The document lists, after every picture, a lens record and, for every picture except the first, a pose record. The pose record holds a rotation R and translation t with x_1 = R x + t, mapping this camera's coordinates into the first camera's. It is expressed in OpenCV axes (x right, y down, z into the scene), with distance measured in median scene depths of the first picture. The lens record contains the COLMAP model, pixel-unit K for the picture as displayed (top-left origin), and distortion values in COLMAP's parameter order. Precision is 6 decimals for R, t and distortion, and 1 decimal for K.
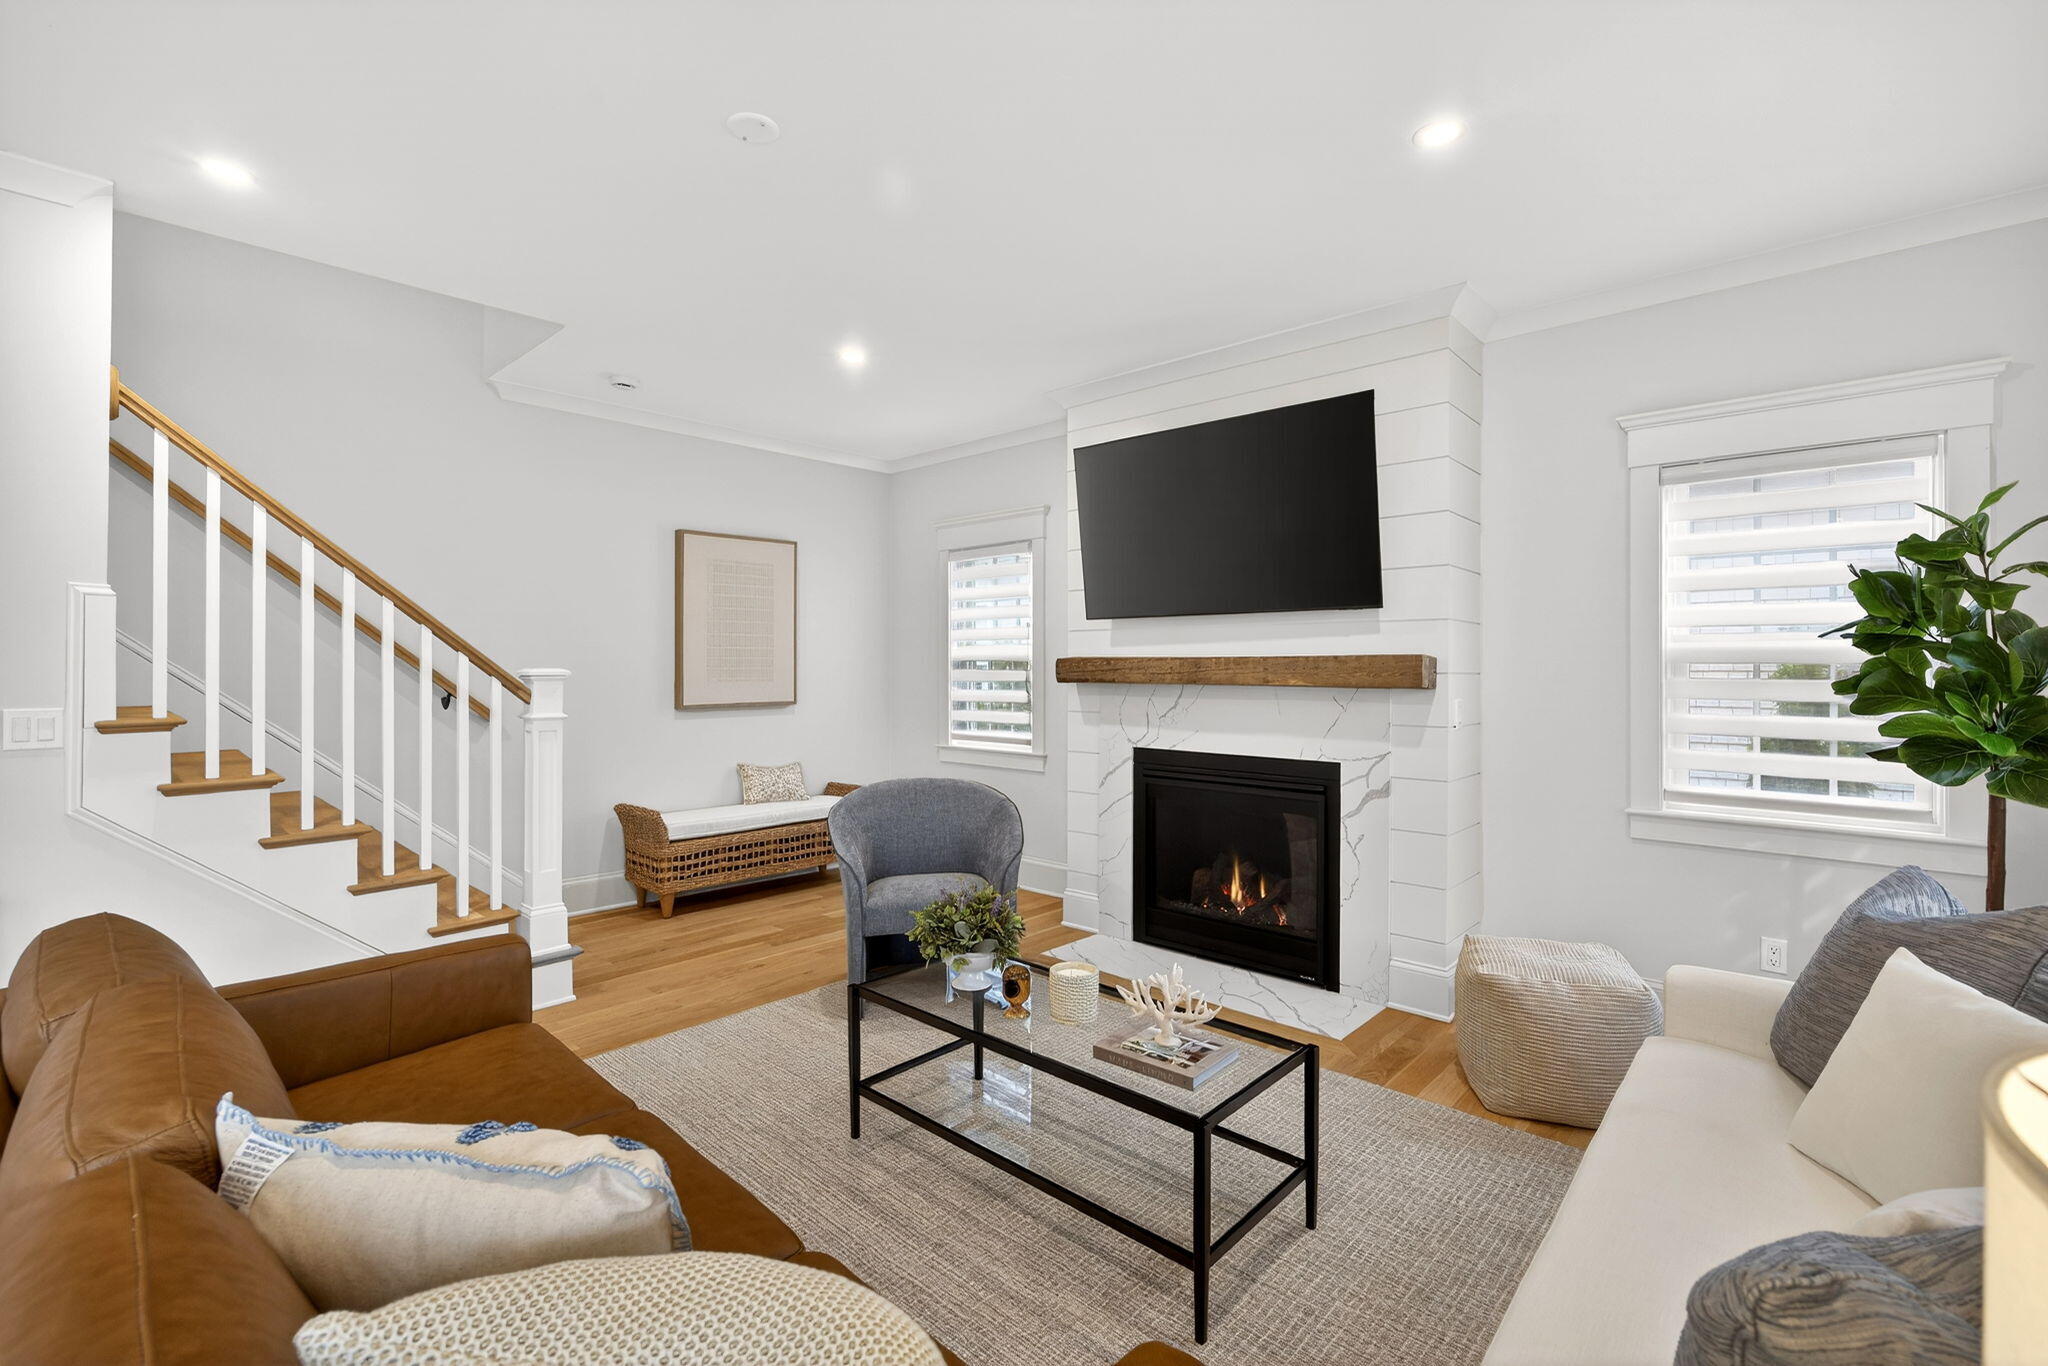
lens RADIAL K [[891.9, 0, 1015.2], [0, 891.9, 670.1], [0, 0, 1]] dist [-0.003196, 0.002811]
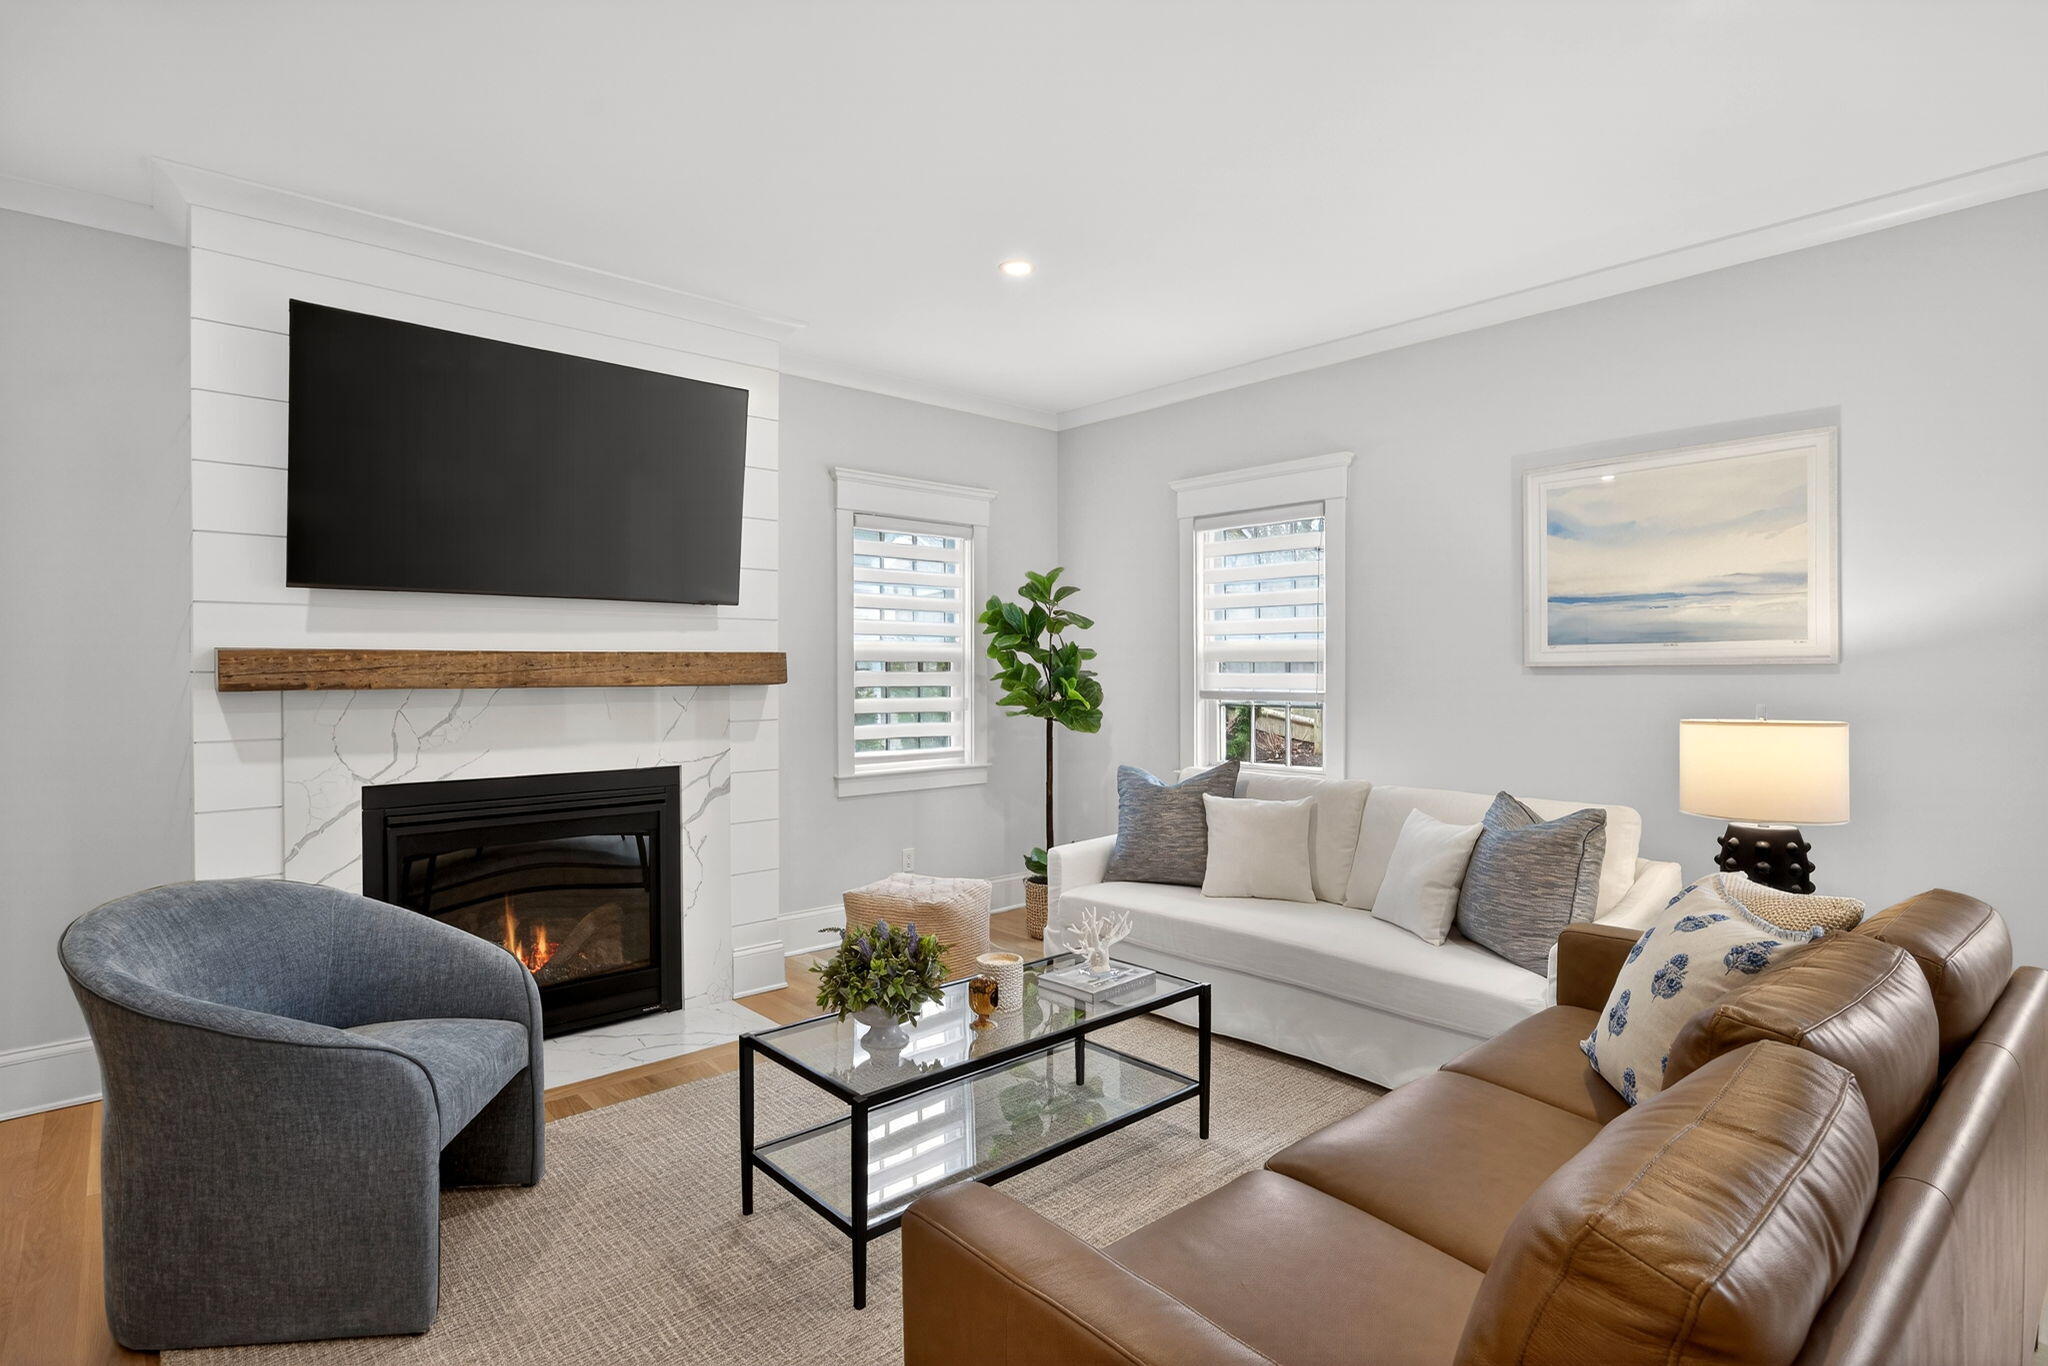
lens RADIAL K [[1061.9, 0, 1008.9], [0, 1061.9, 675.6], [0, 0, 1]] dist [-0.002900, 0.000141]
pose [[0.104345, -0.011384, 0.994476, -0.670878], [0.005282, 0.999927, 0.010892, -0.001629], [-0.994527, 0.004116, 0.104398, 0.504034]]
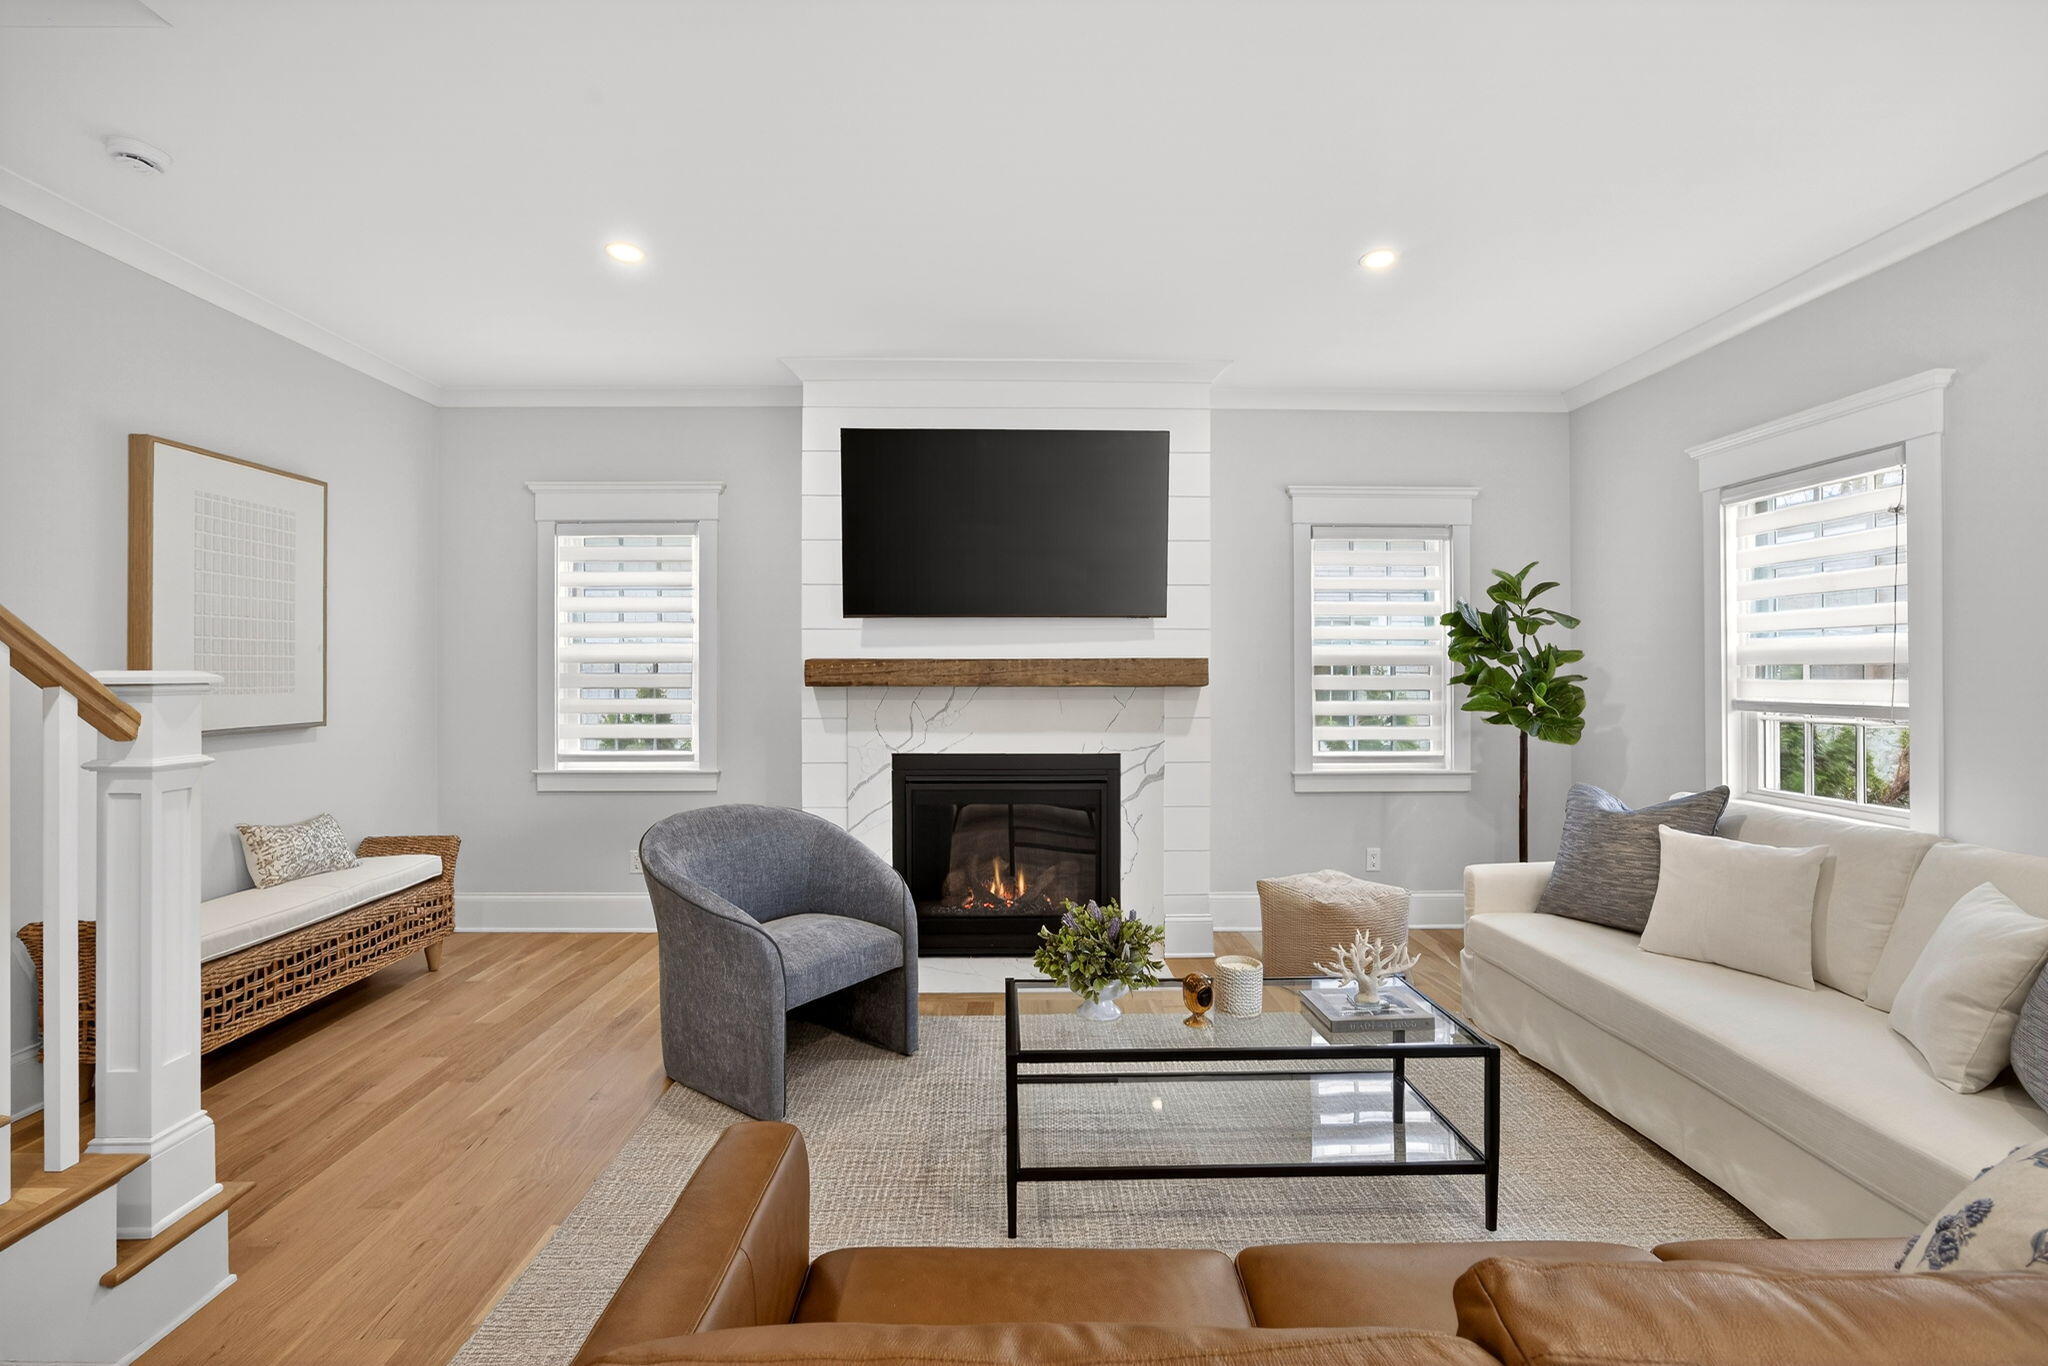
lens RADIAL K [[891.9, 0, 1004.9], [0, 891.9, 675.4], [0, 0, 1]] dist [-0.003196, 0.002811]
pose [[0.729240, -0.005361, 0.684237, -0.486090], [0.004787, 0.999985, 0.002733, 0.001431], [-0.684241, 0.001282, 0.729255, 0.255902]]
